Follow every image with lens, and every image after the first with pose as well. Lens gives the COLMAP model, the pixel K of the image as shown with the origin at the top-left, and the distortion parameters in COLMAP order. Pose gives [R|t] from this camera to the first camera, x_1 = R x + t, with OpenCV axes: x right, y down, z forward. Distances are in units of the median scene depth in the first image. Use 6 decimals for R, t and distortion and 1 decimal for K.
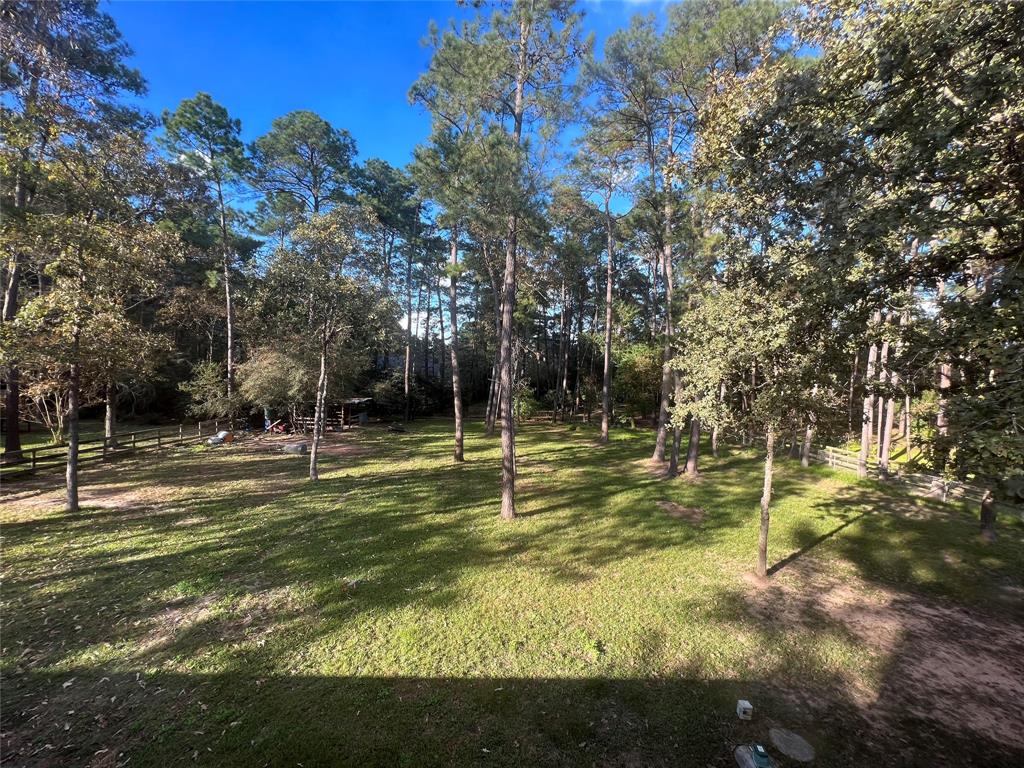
lens RADIAL K [[410.7, 0, 508.9], [0, 410.7, 382.0], [0, 0, 1]] dist [-0.001085, 0.000197]
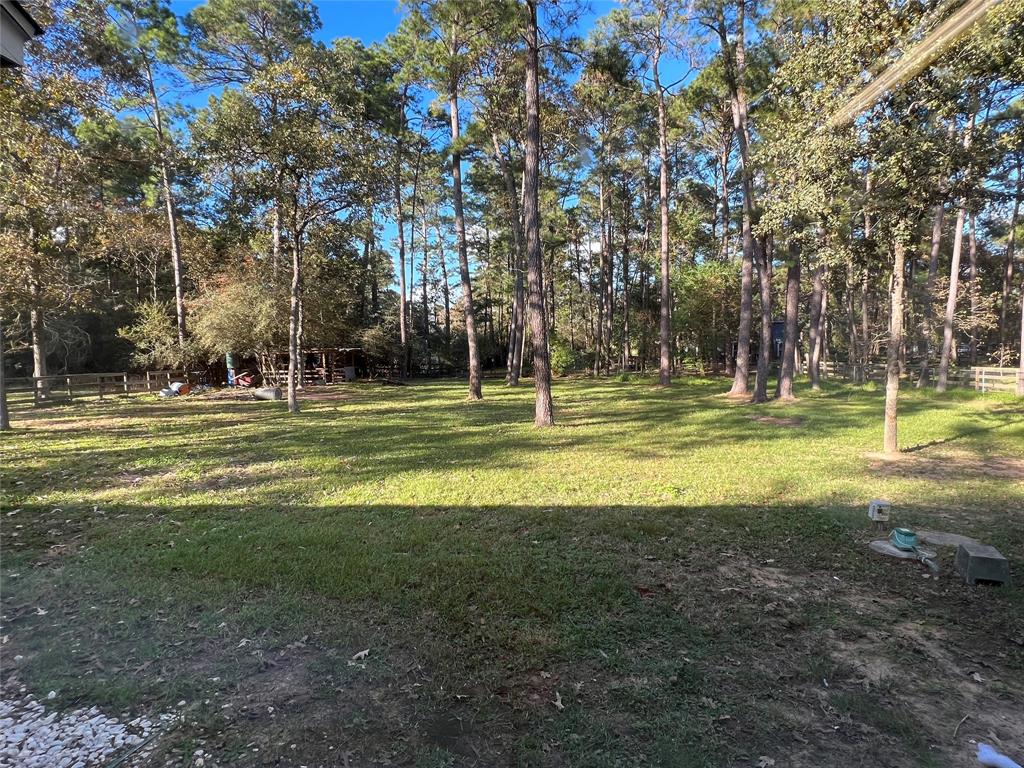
lens RADIAL K [[536.2, 0, 508.9], [0, 536.2, 381.8], [0, 0, 1]] dist [-0.001647, -0.000911]
pose [[0.997589, -0.048806, -0.049337, -0.008353], [0.050594, 0.998082, 0.035683, 0.112203], [0.047501, -0.038093, 0.998145, 0.001515]]
